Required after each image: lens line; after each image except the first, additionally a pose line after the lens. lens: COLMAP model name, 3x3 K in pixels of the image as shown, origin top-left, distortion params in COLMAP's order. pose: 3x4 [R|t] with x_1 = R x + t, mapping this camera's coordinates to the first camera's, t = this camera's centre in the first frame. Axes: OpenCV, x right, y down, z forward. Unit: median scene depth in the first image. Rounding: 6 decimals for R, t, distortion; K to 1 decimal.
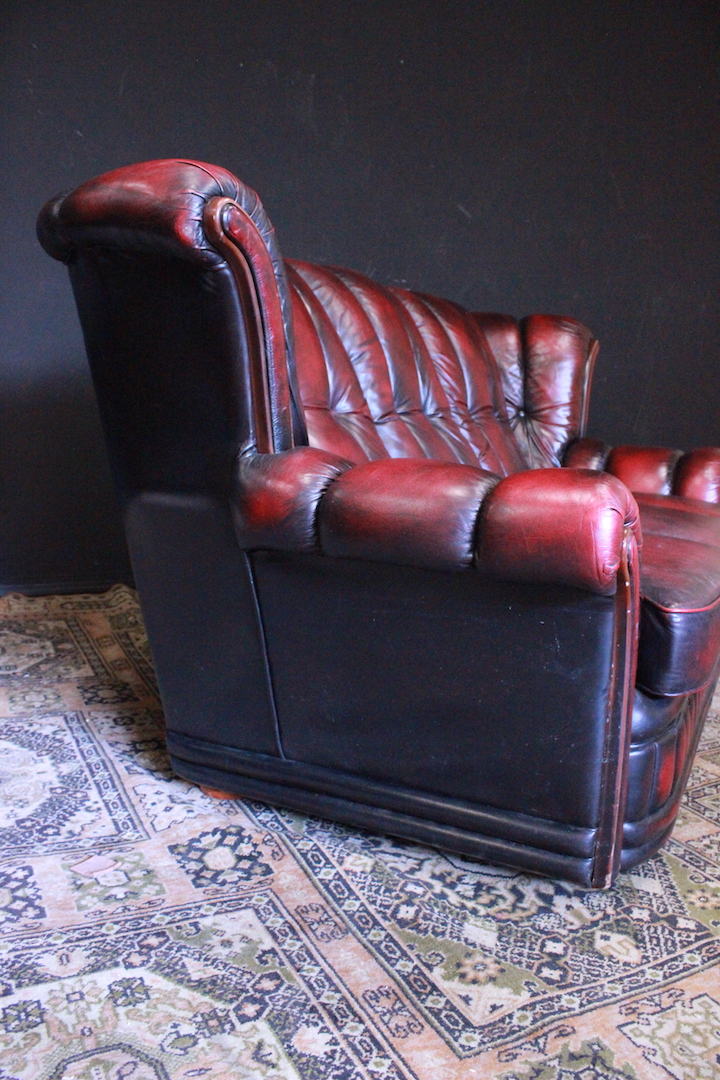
lens RADIAL K [[877.8, 0, 358.1], [0, 877.8, 537.2], [0, 0, 1]] dist [-0.112168, 0.035542]
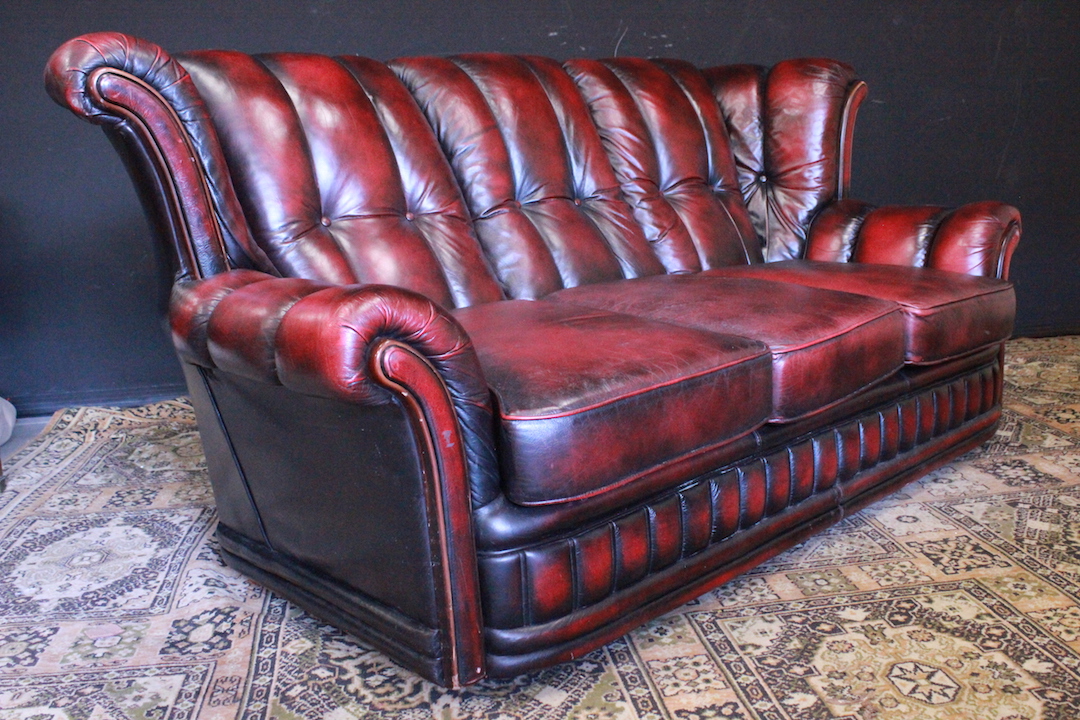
lens RADIAL K [[1006.6, 0, 550.3], [0, 1006.6, 358.1], [0, 0, 1]] dist [-0.088611, 0.000000]
pose [[0.941033, -0.024722, -0.337410, 0.667832], [0.040859, 0.998331, 0.040807, -0.024144], [0.335838, -0.052186, 0.940473, -0.053287]]
